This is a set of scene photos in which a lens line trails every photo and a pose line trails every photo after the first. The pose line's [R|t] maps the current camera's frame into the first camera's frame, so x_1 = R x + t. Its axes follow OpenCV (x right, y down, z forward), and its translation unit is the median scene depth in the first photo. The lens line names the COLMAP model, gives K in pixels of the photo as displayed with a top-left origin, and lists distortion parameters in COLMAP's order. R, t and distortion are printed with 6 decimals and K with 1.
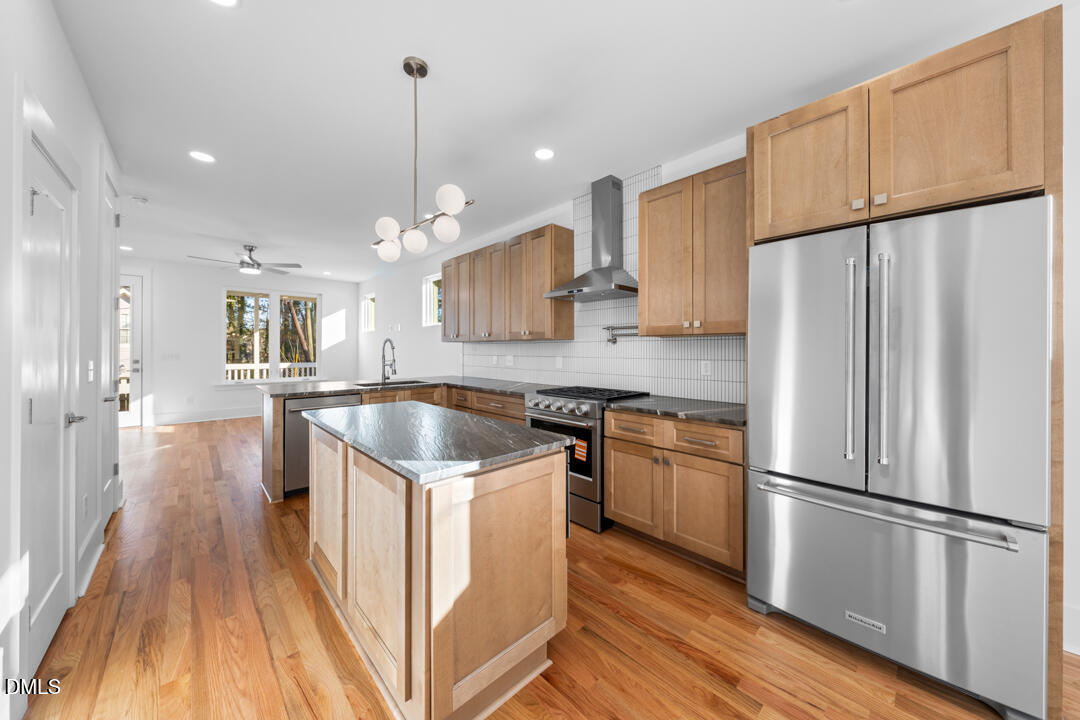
lens RADIAL K [[371.2, 0, 544.2], [0, 371.2, 340.9], [0, 0, 1]] dist [0.000157, 0.000003]
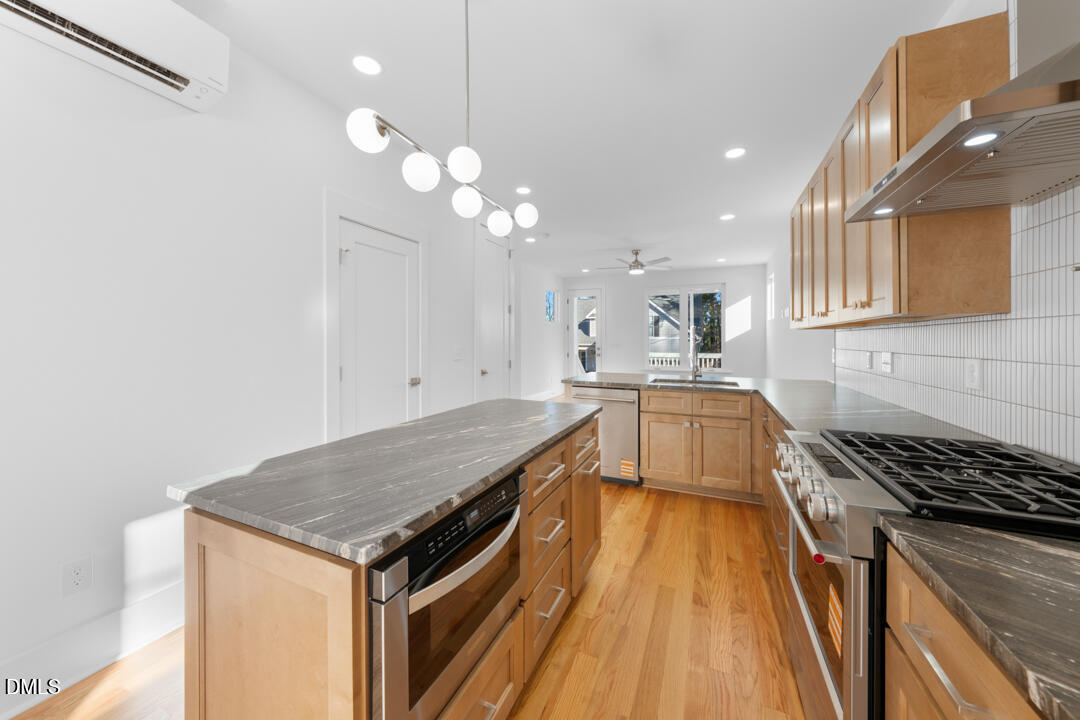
lens RADIAL K [[371.2, 0, 544.2], [0, 371.2, 340.9], [0, 0, 1]] dist [0.000157, 0.000003]
pose [[0.375761, 0.002144, -0.926714, 0.164300], [0.018817, 0.999774, 0.009943, 0.007890], [0.926525, -0.021174, 0.375636, 0.302567]]
